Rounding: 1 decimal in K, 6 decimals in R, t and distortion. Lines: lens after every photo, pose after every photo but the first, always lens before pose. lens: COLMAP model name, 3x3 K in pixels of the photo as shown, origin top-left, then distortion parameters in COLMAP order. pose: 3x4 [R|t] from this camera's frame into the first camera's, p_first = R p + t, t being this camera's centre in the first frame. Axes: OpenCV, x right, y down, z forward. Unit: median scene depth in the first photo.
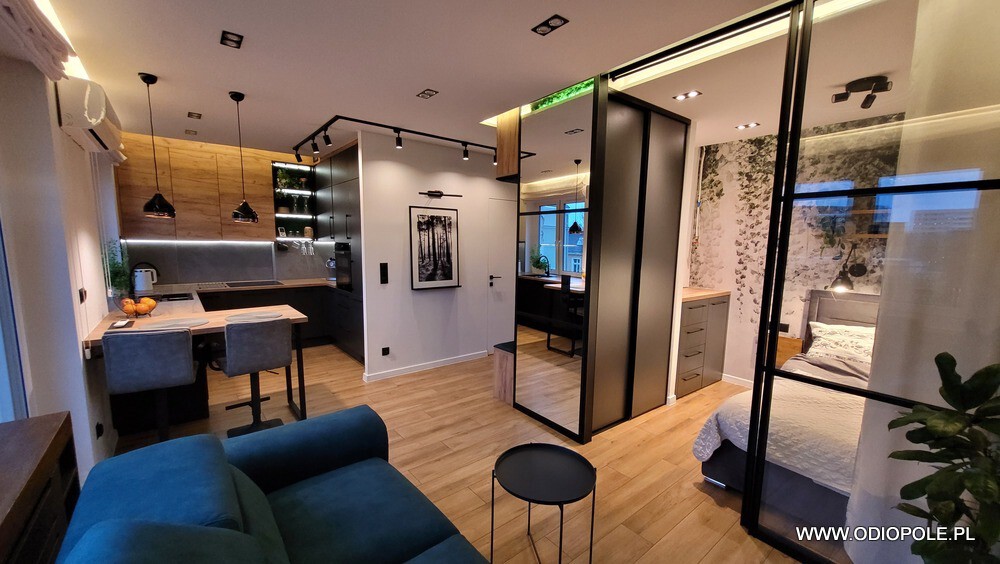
lens RADIAL K [[395.0, 0, 497.3], [0, 395.0, 291.3], [0, 0, 1]] dist [0.006734, -0.002105]
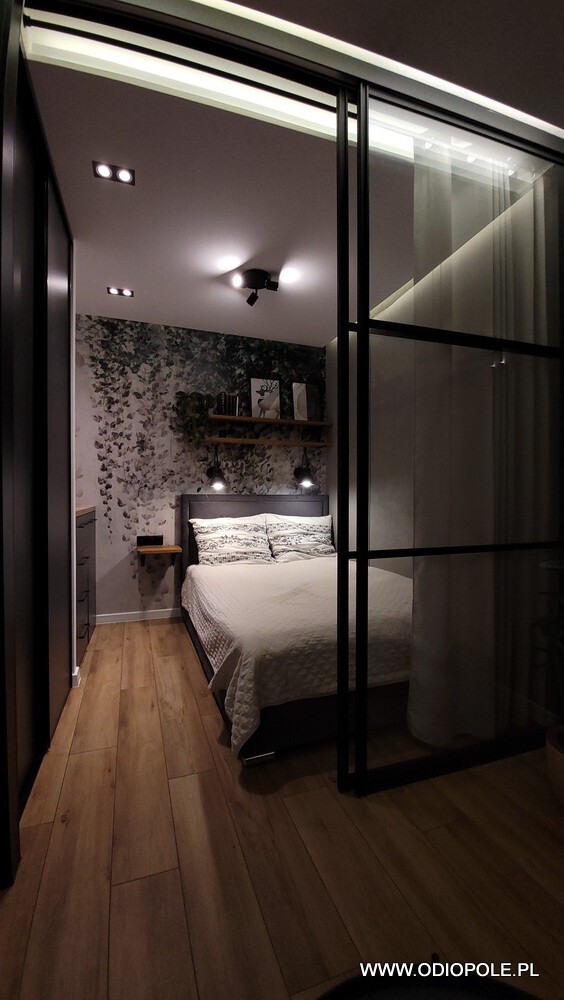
lens RADIAL K [[395.0, 0, 253.0], [0, 395.0, 501.7], [0, 0, 1]] dist [0.006734, -0.002105]
pose [[0.339228, -0.025462, 0.940359, -0.038779], [0.123329, 0.992209, -0.017624, 0.045980], [-0.932585, 0.121952, 0.339726, 0.469400]]
